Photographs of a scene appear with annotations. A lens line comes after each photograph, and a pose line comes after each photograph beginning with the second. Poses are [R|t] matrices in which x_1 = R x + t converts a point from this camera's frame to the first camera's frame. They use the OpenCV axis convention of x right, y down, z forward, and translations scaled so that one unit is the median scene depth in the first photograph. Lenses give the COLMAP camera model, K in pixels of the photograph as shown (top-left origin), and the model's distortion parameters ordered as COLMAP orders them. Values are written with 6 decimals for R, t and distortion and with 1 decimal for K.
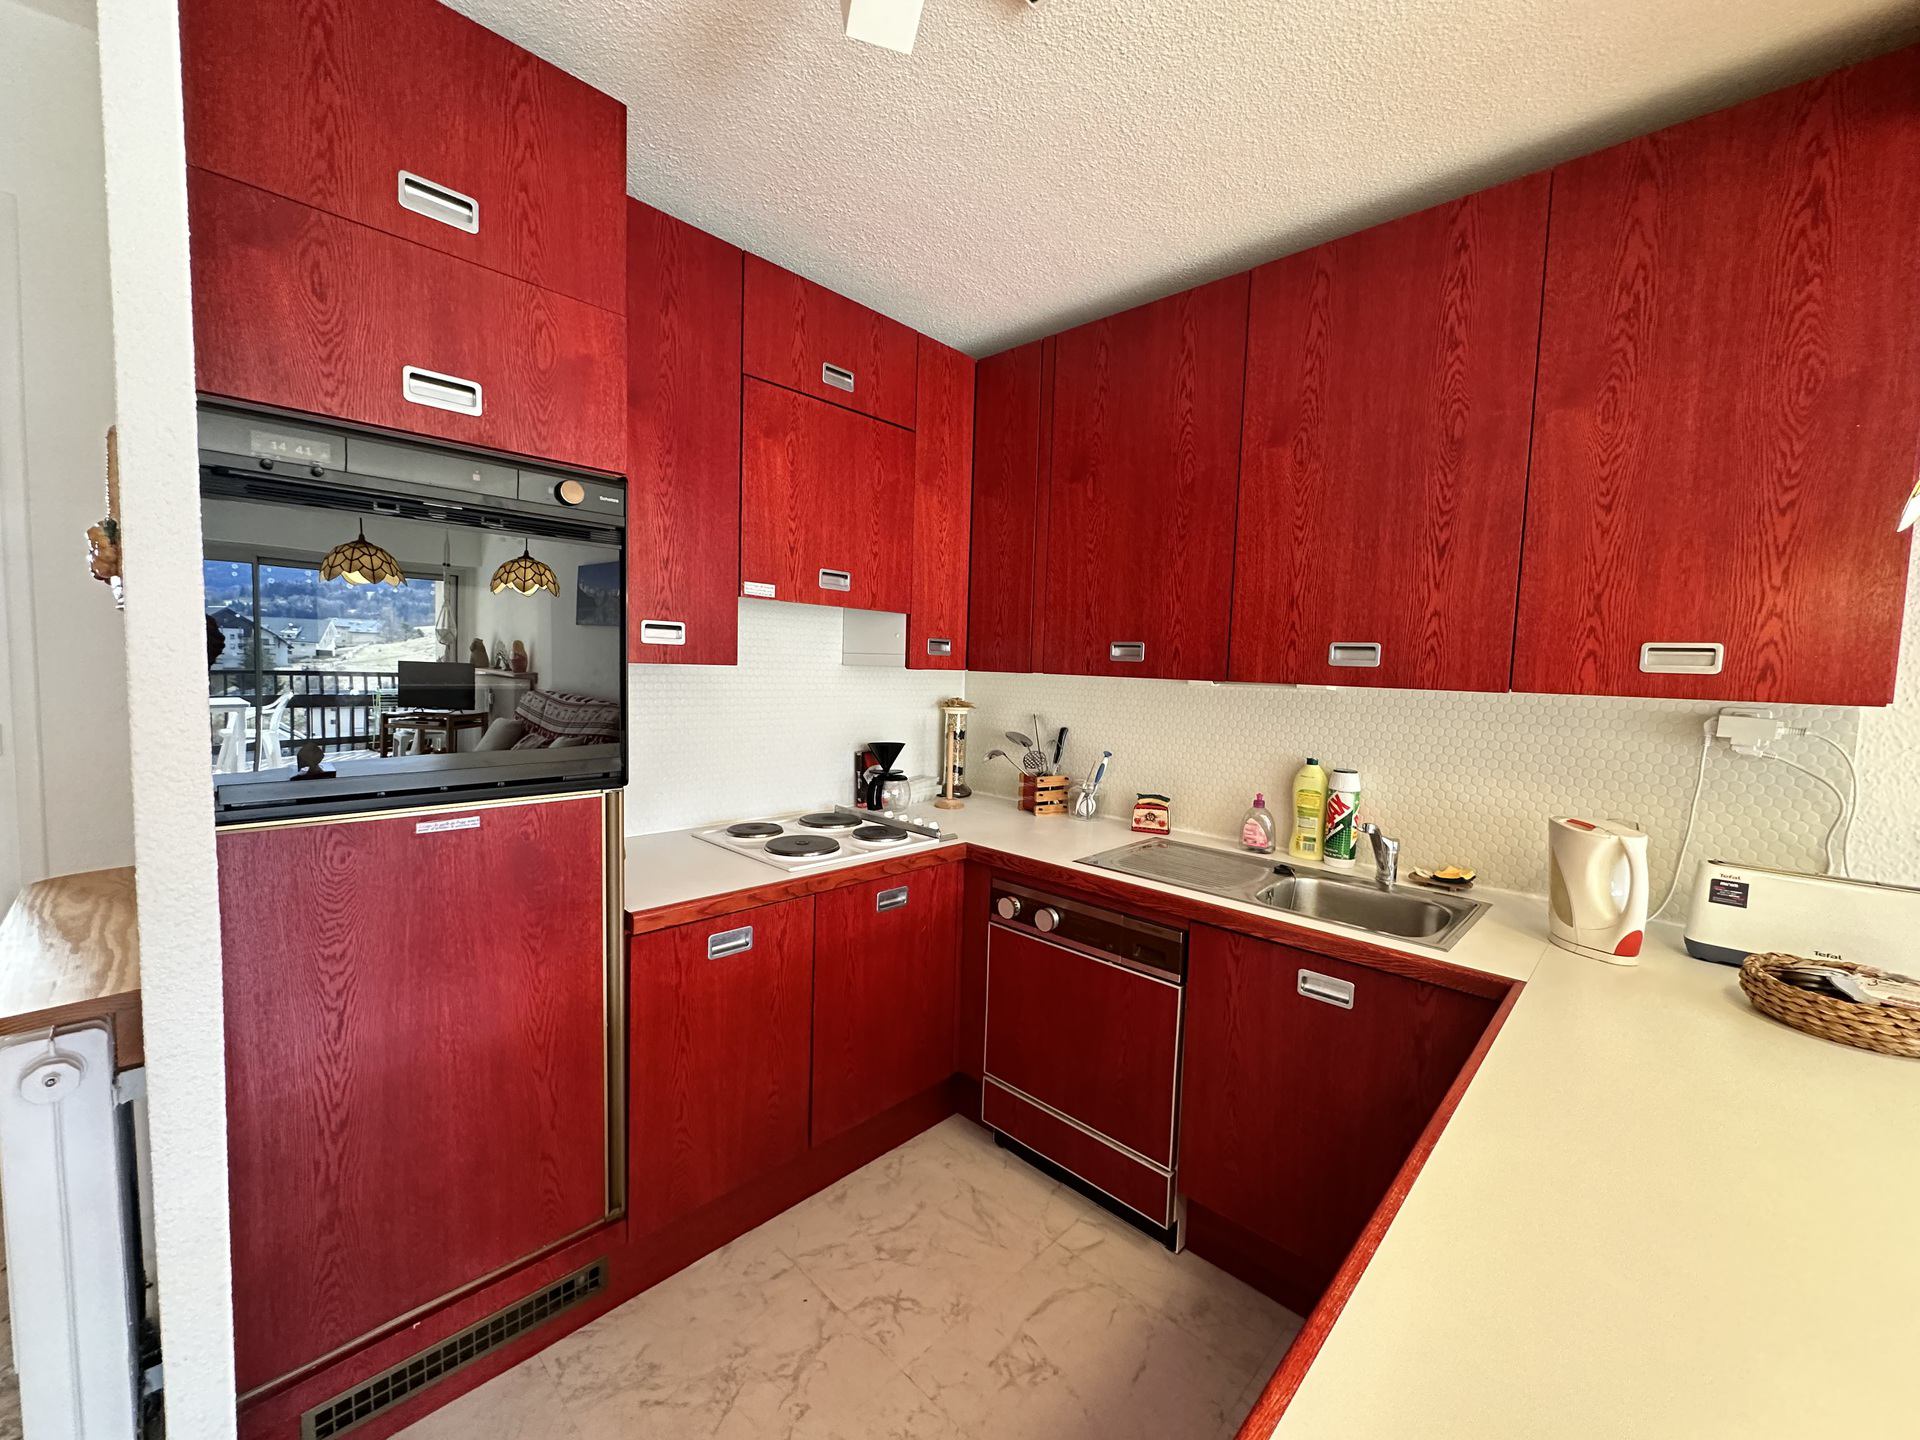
lens RADIAL K [[763.8, 0, 960.0], [0, 763.8, 720.0], [0, 0, 1]] dist [-0.001837, -0.000875]
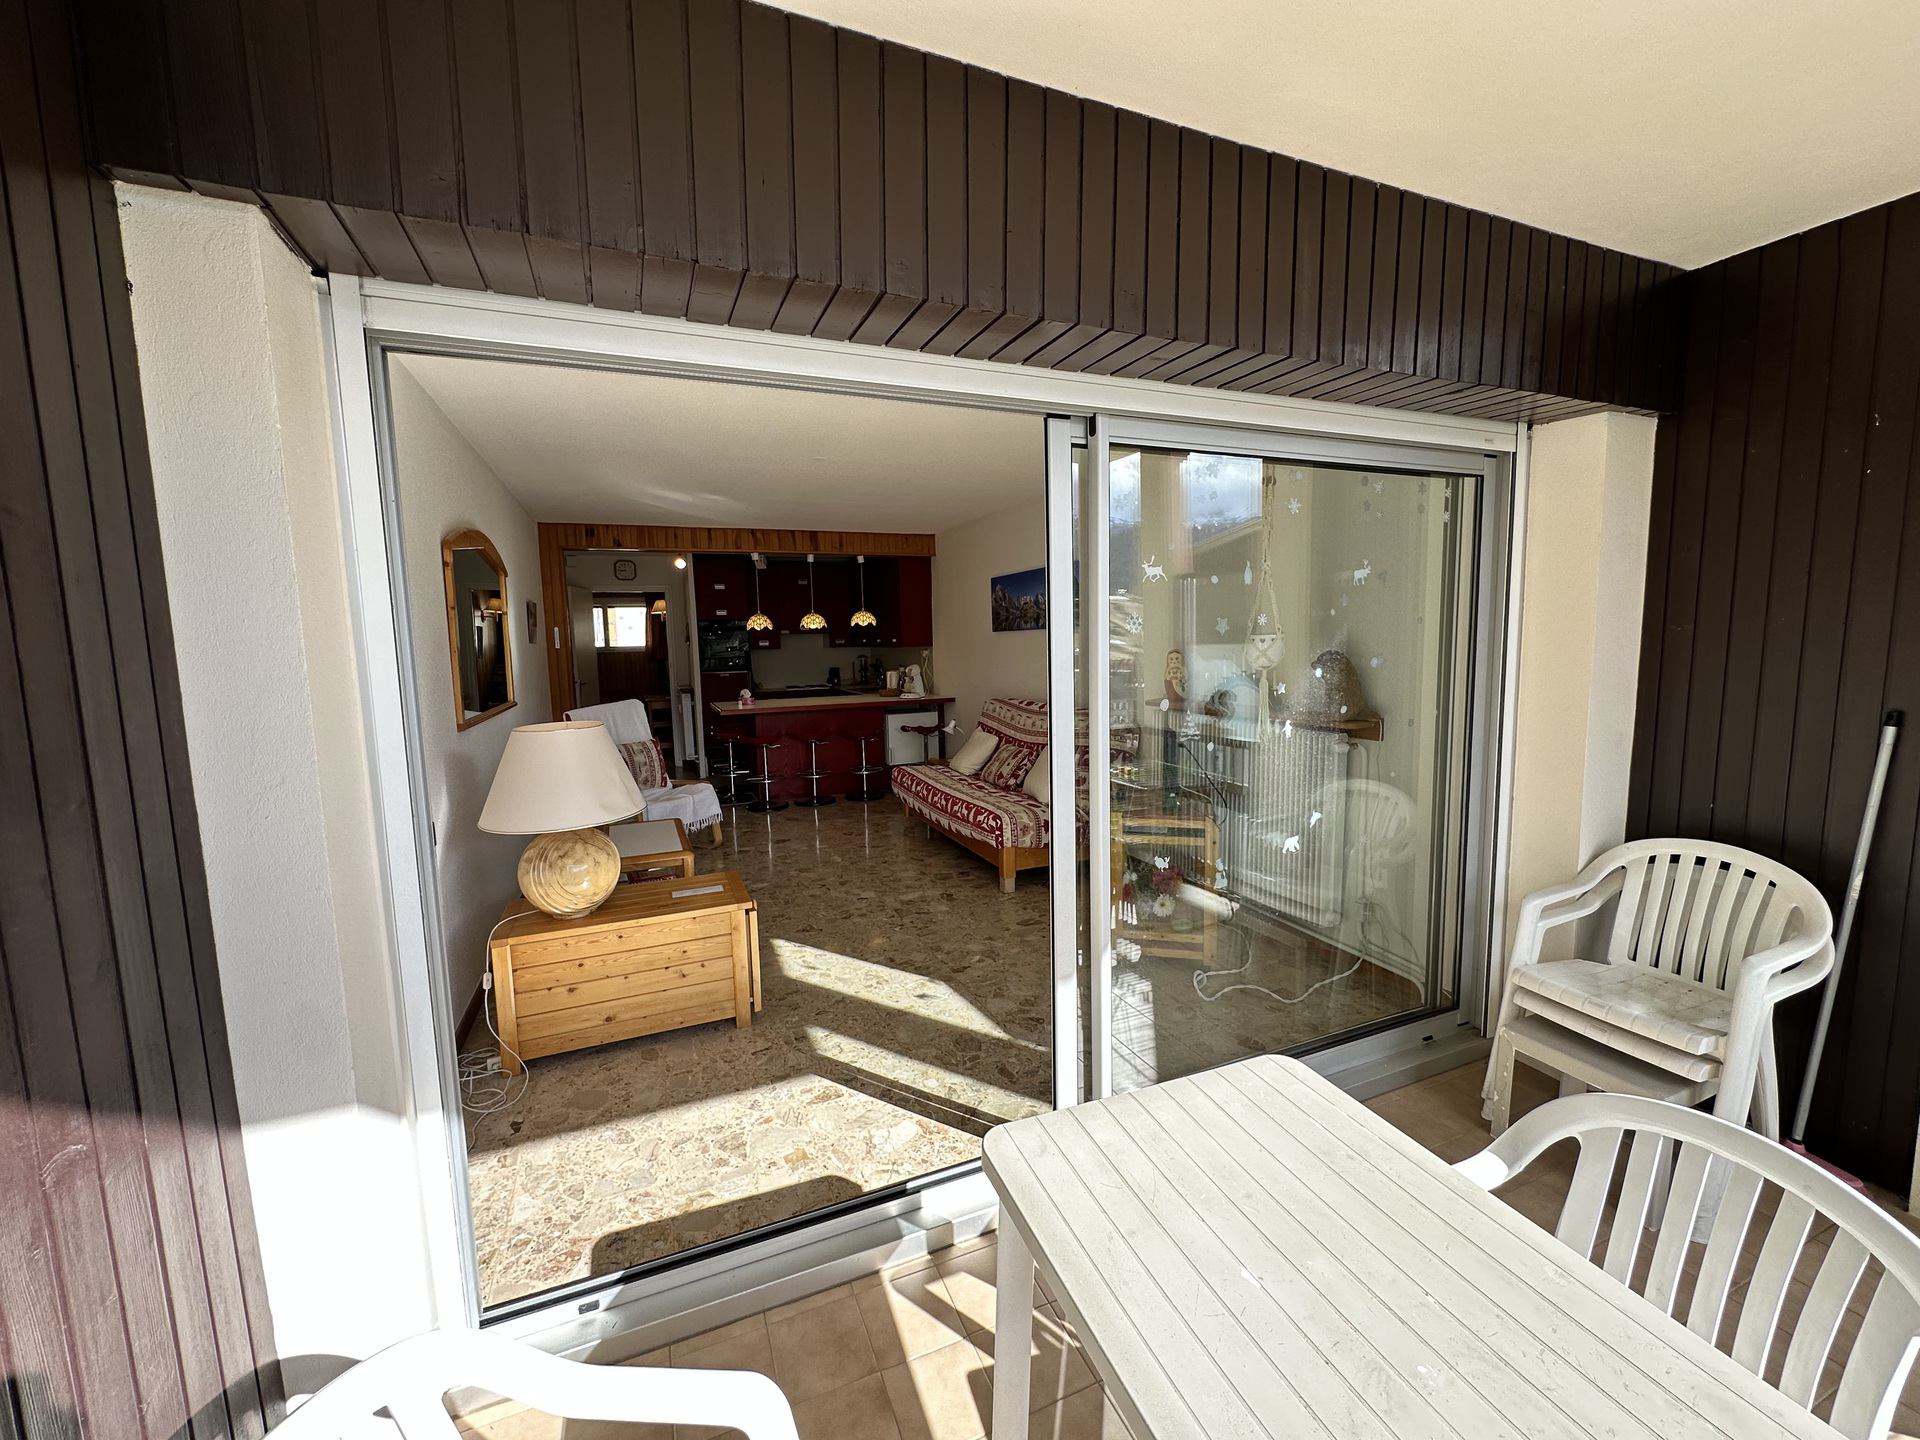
lens RADIAL K [[763.8, 0, 960.0], [0, 763.8, 720.0], [0, 0, 1]] dist [-0.001837, -0.000875]
pose [[0.915472, -0.008944, -0.402282, 2.337442], [0.022751, 0.999304, 0.029558, 0.227983], [0.401738, -0.036212, 0.915038, -2.581777]]
